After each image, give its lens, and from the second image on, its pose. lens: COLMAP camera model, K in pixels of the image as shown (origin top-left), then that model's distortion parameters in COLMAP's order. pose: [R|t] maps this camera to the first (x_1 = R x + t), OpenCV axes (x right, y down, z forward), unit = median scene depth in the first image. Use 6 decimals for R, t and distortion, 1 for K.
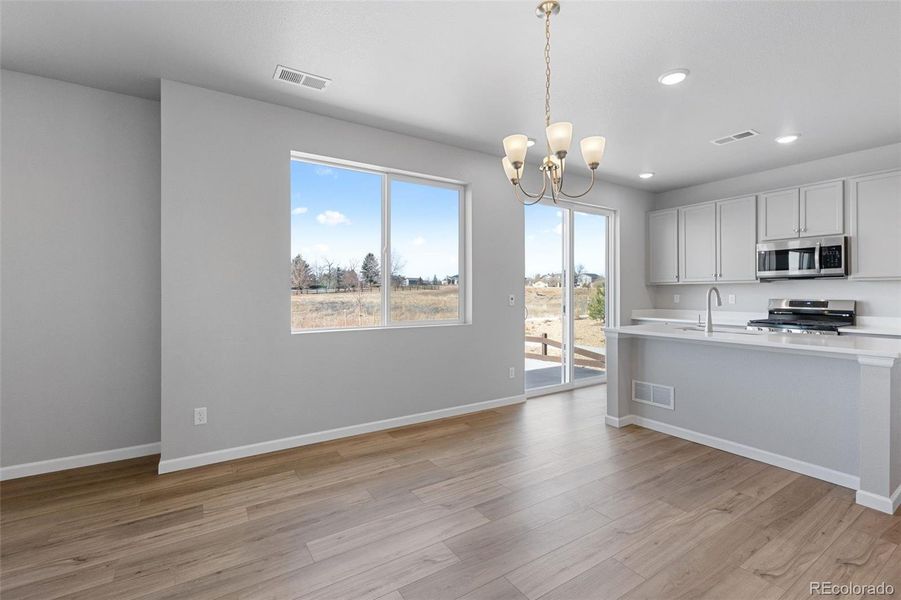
lens RADIAL K [[403.5, 0, 450.4], [0, 403.5, 290.5], [0, 0, 1]] dist [0.000873, -0.001183]
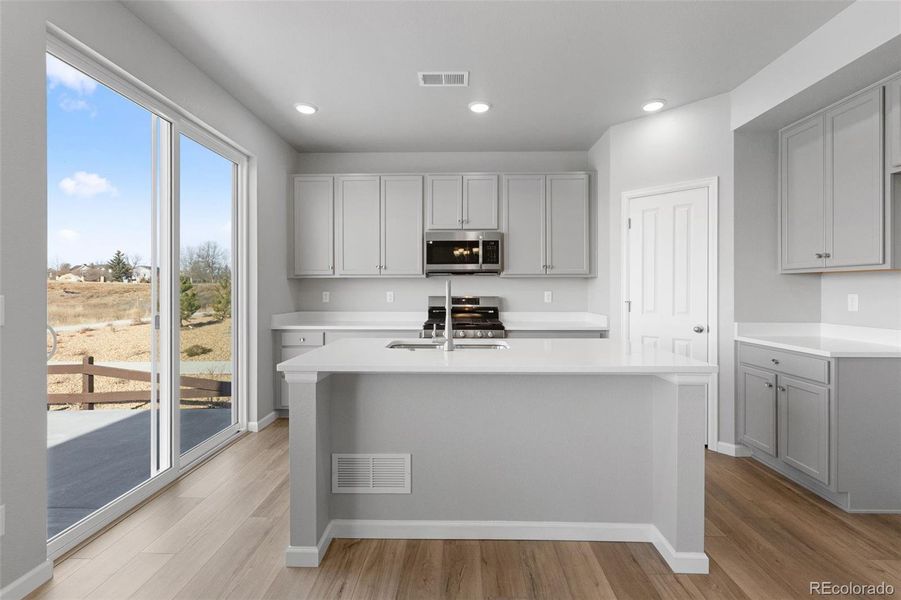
lens RADIAL K [[403.5, 0, 450.4], [0, 403.5, 290.5], [0, 0, 1]] dist [0.000873, -0.001183]
pose [[0.560432, -0.001258, 0.828200, 0.096770], [-0.005407, 0.999972, 0.005178, 0.003967], [-0.828183, -0.007380, 0.560409, 0.557200]]
